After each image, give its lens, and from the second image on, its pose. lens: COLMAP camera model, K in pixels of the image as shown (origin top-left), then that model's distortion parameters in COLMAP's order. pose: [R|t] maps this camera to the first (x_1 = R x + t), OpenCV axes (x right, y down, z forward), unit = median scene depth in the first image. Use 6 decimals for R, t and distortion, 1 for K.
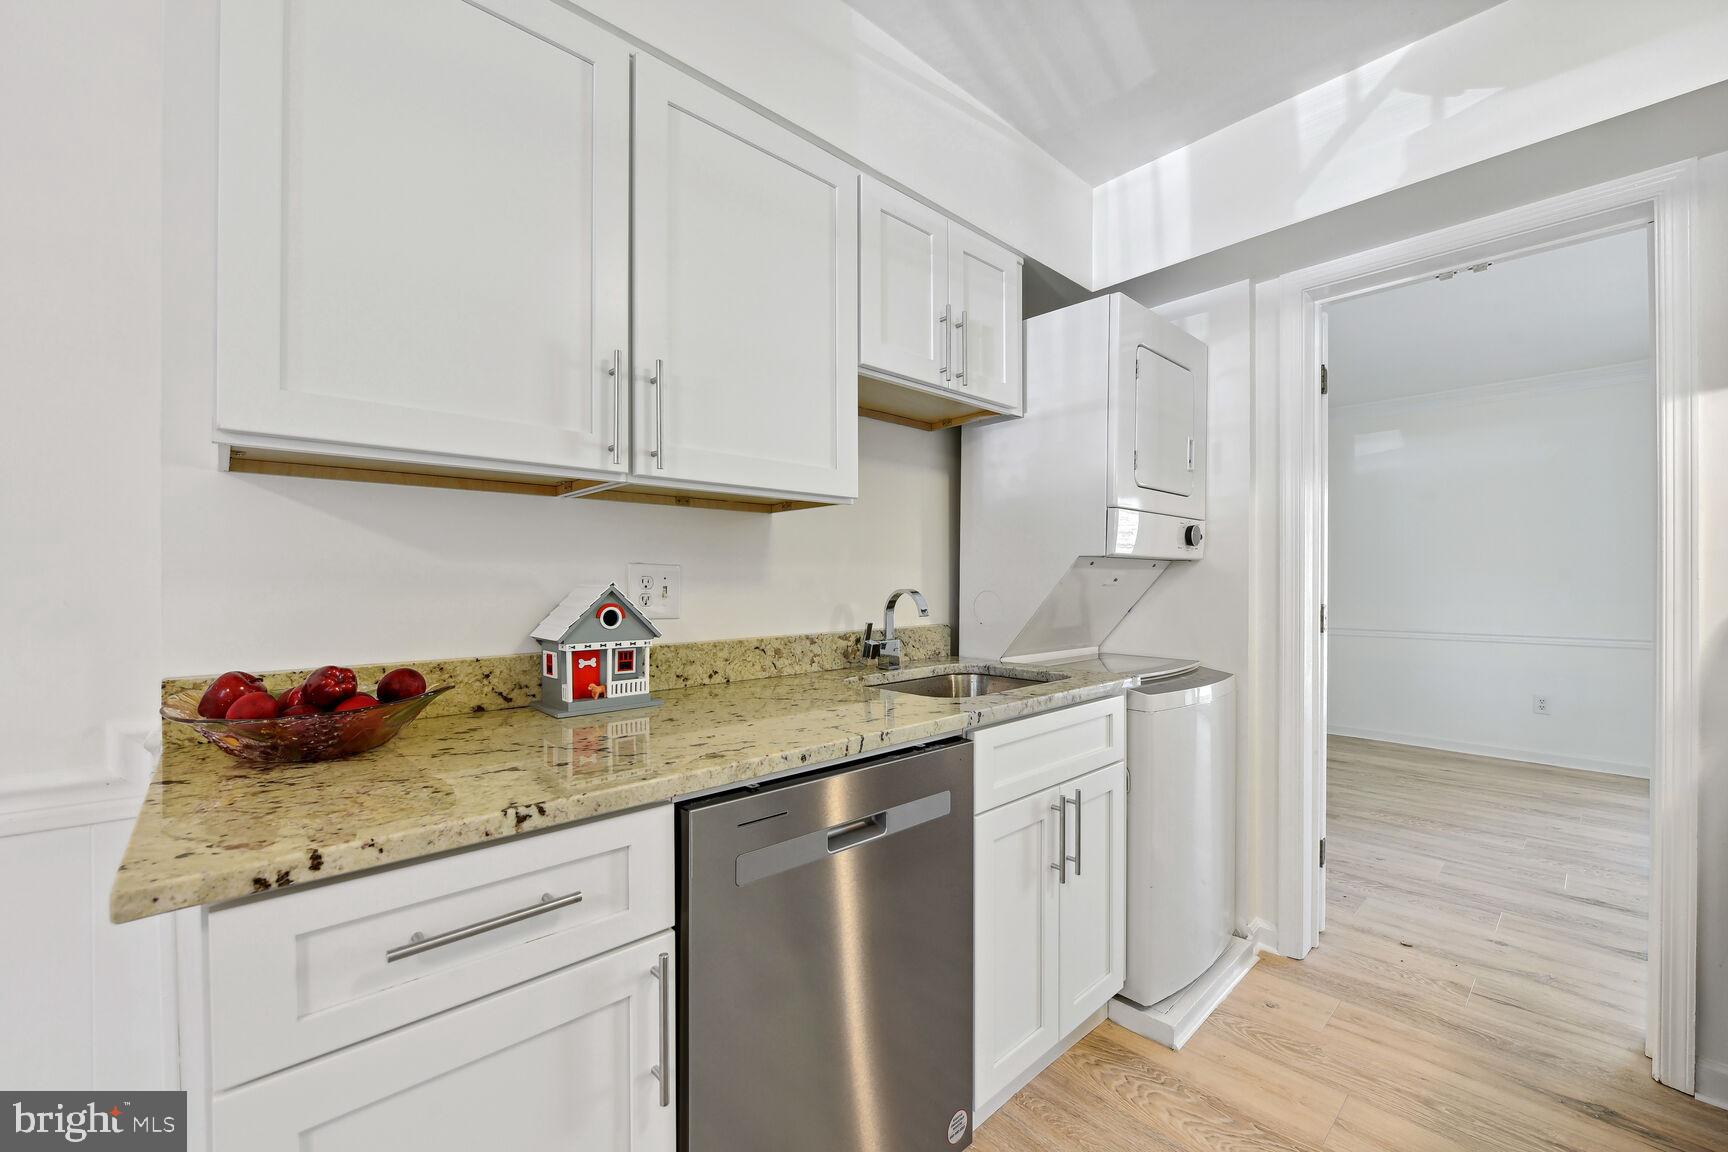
lens RADIAL K [[697.6, 0, 858.3], [0, 697.6, 584.2], [0, 0, 1]] dist [0.000028, -0.000305]
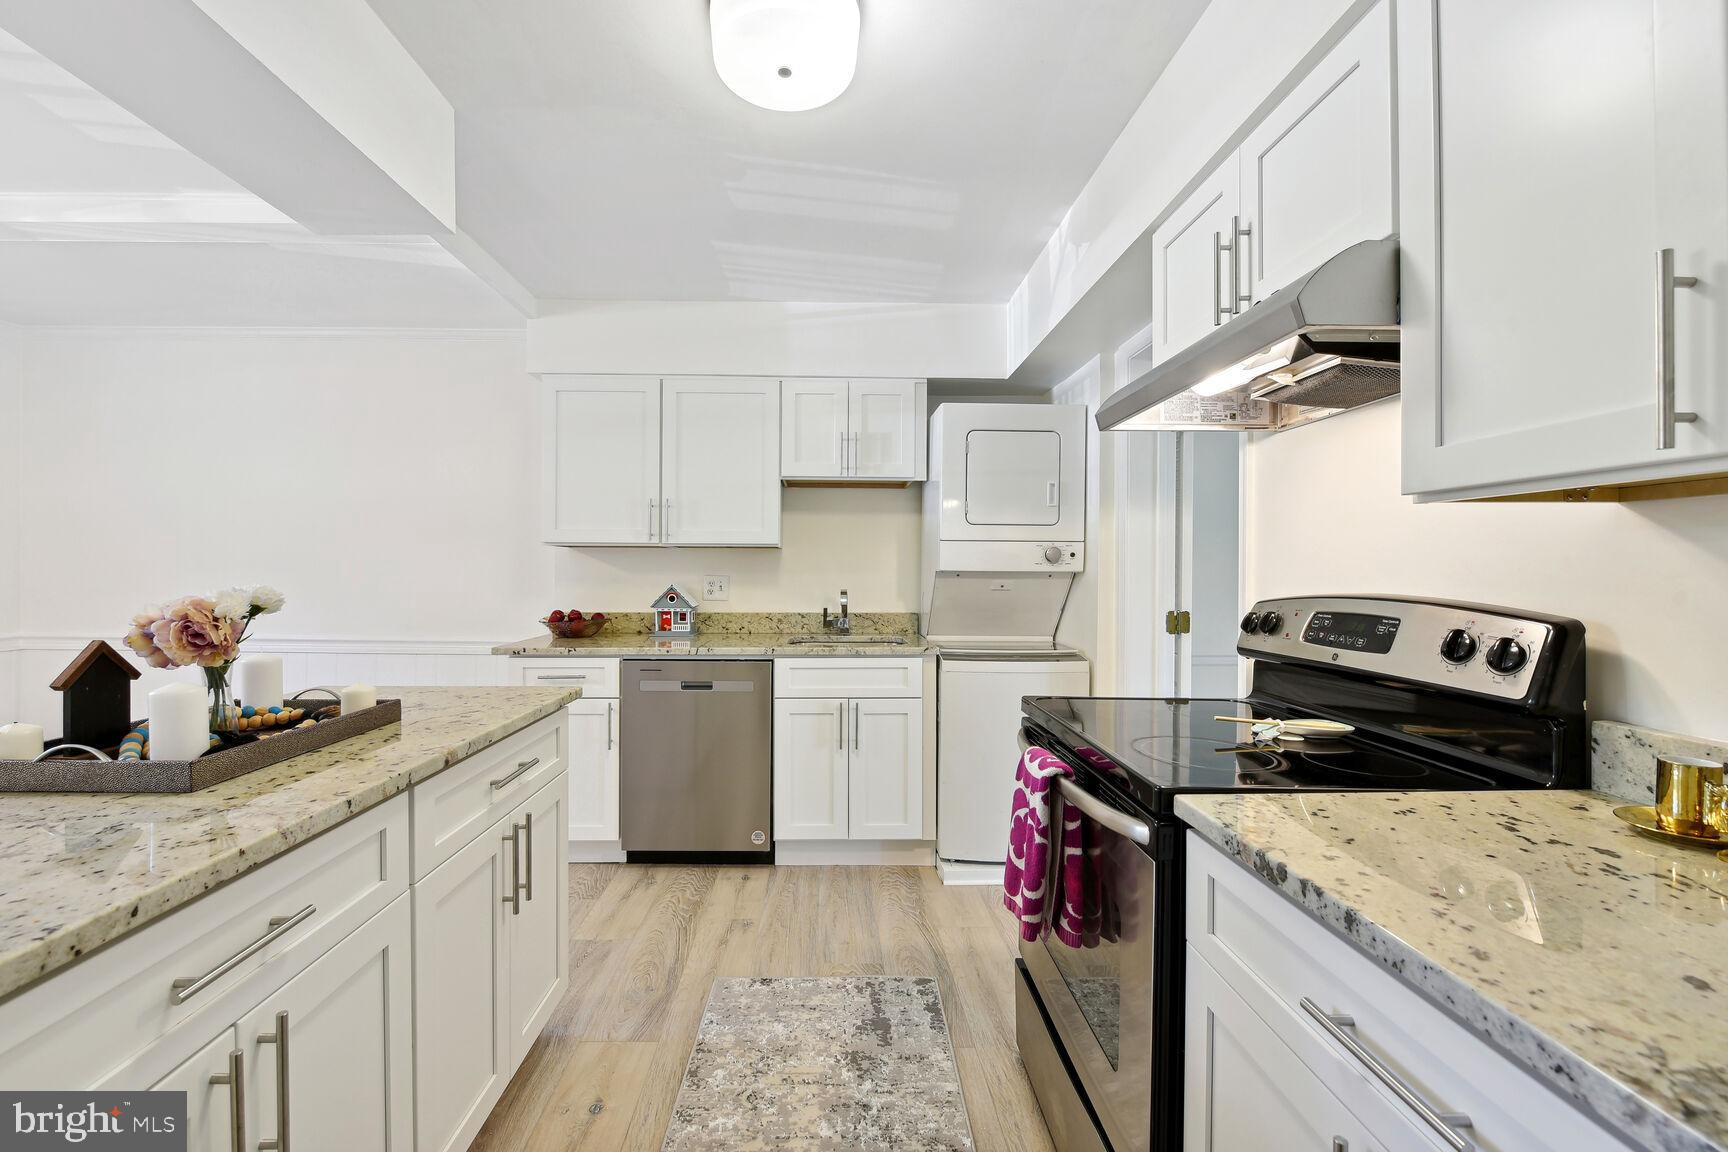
lens RADIAL K [[697.6, 0, 854.3], [0, 697.6, 579.1], [0, 0, 1]] dist [0.000028, -0.000305]
pose [[0.753981, 0.015314, -0.656717, 1.251132], [-0.011324, 0.999883, 0.010316, -0.037805], [0.656798, -0.000341, 0.754066, -0.307457]]
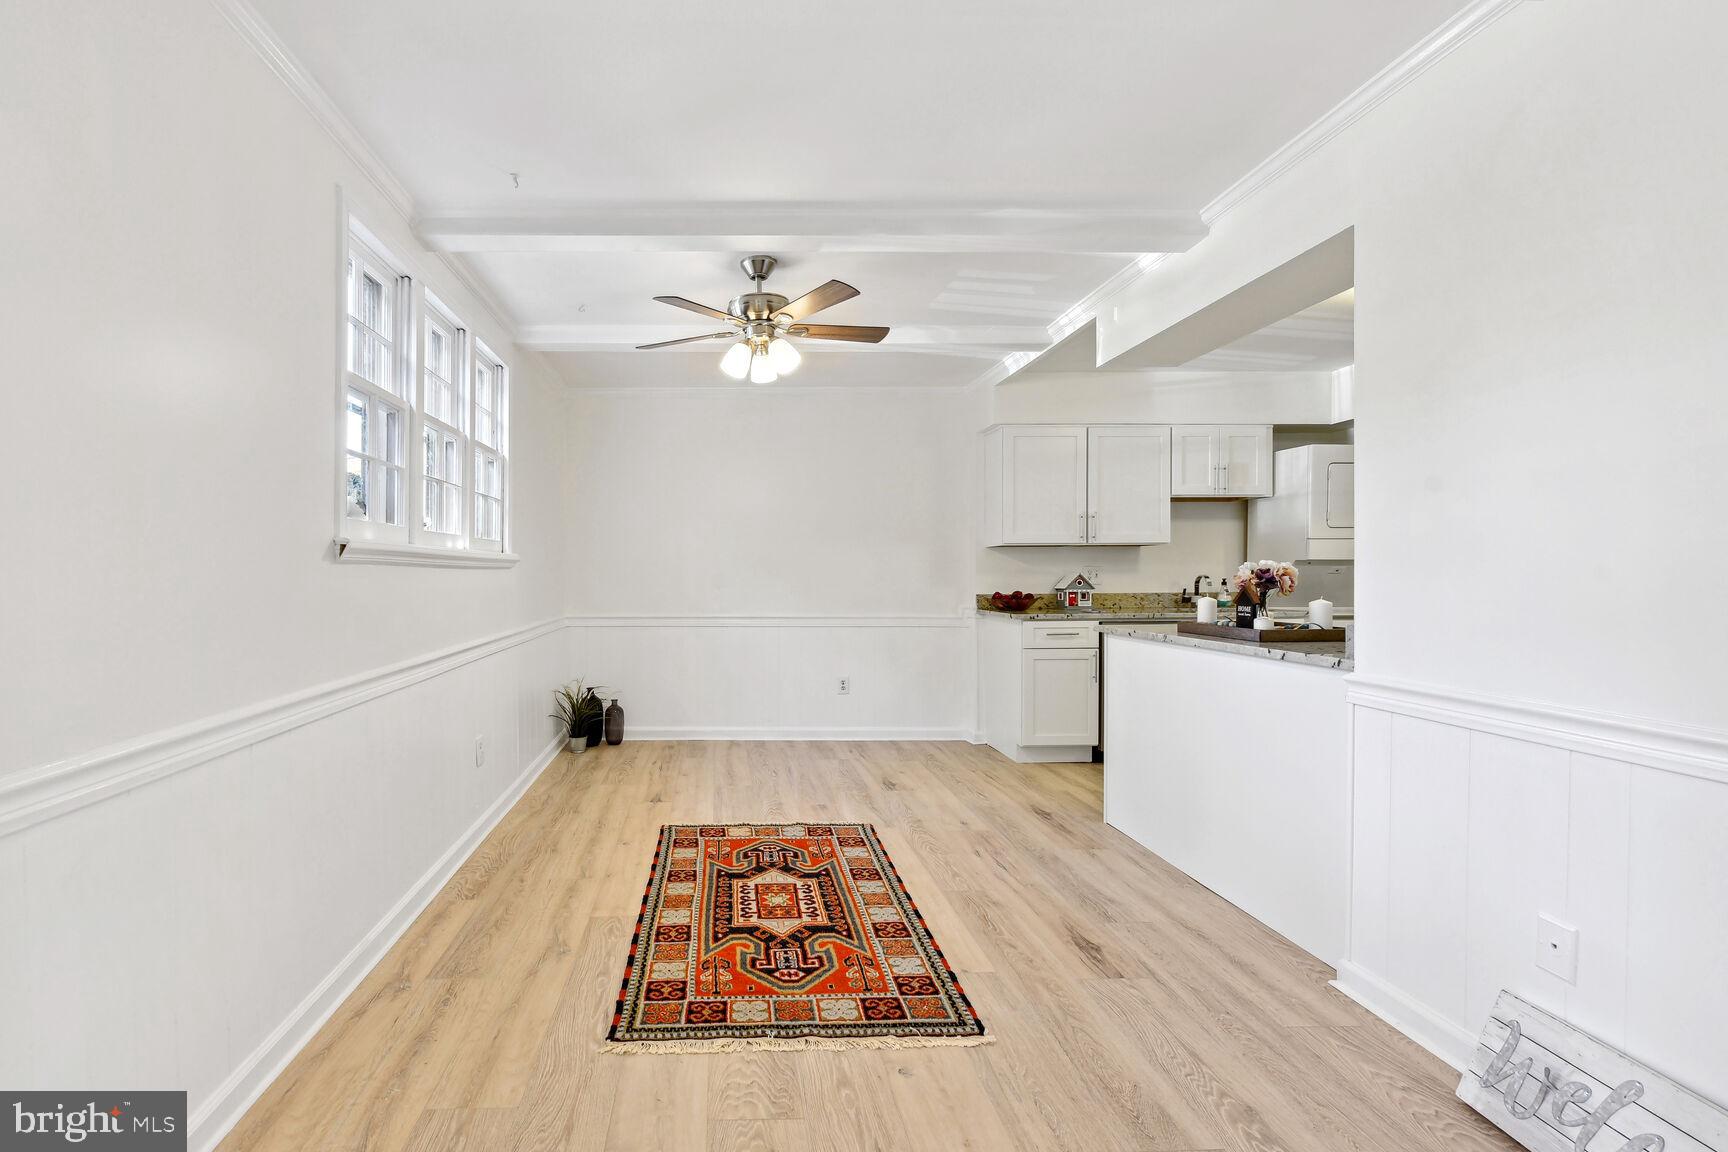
lens RADIAL K [[697.6, 0, 762.3], [0, 697.6, 571.4], [0, 0, 1]] dist [0.000028, -0.000305]
pose [[0.753028, 0.004890, -0.657970, 0.518804], [-0.004206, 0.999988, 0.002619, -0.006985], [0.657975, 0.000795, 0.753039, -1.865950]]
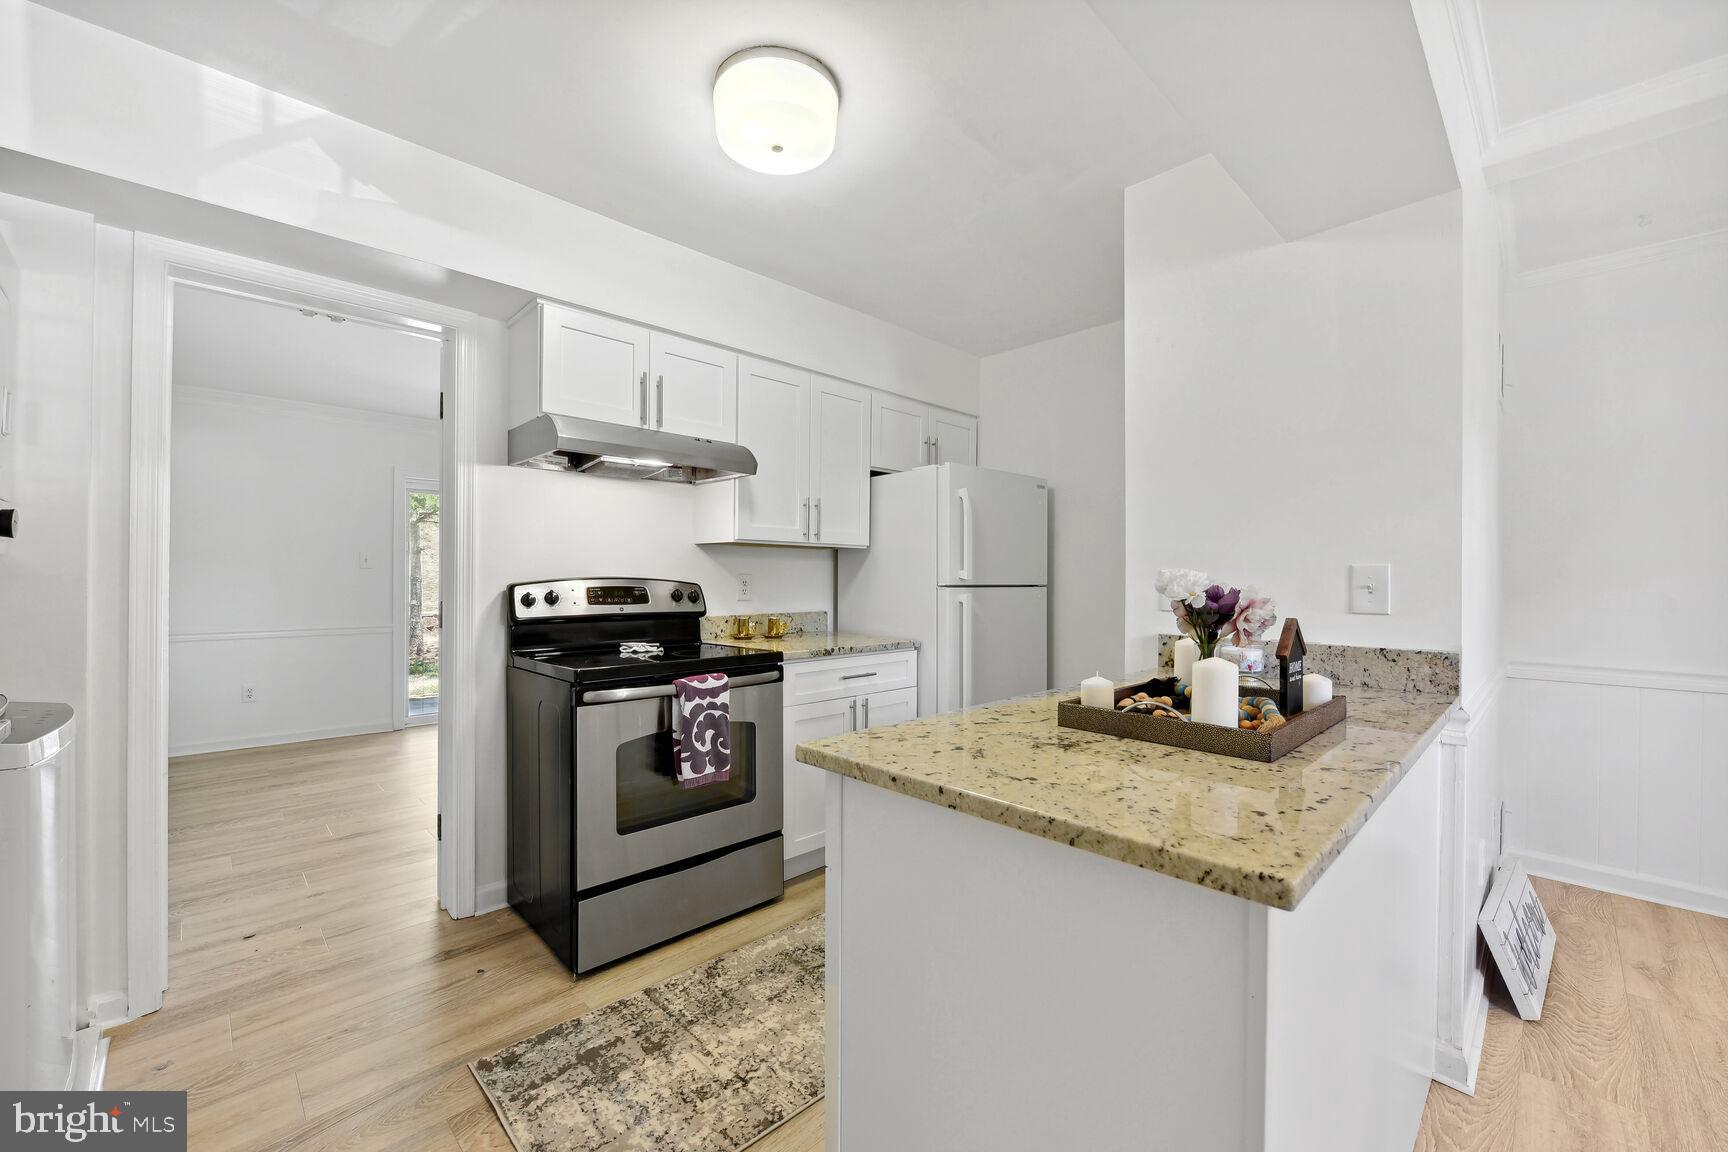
lens RADIAL K [[697.6, 0, 858.9], [0, 697.6, 572.8], [0, 0, 1]] dist [0.000028, -0.000305]
pose [[-0.020254, 0.012674, 0.999715, -0.338548], [0.001320, 0.999919, -0.012650, -0.007512], [-0.999794, 0.001063, -0.020269, 0.150908]]
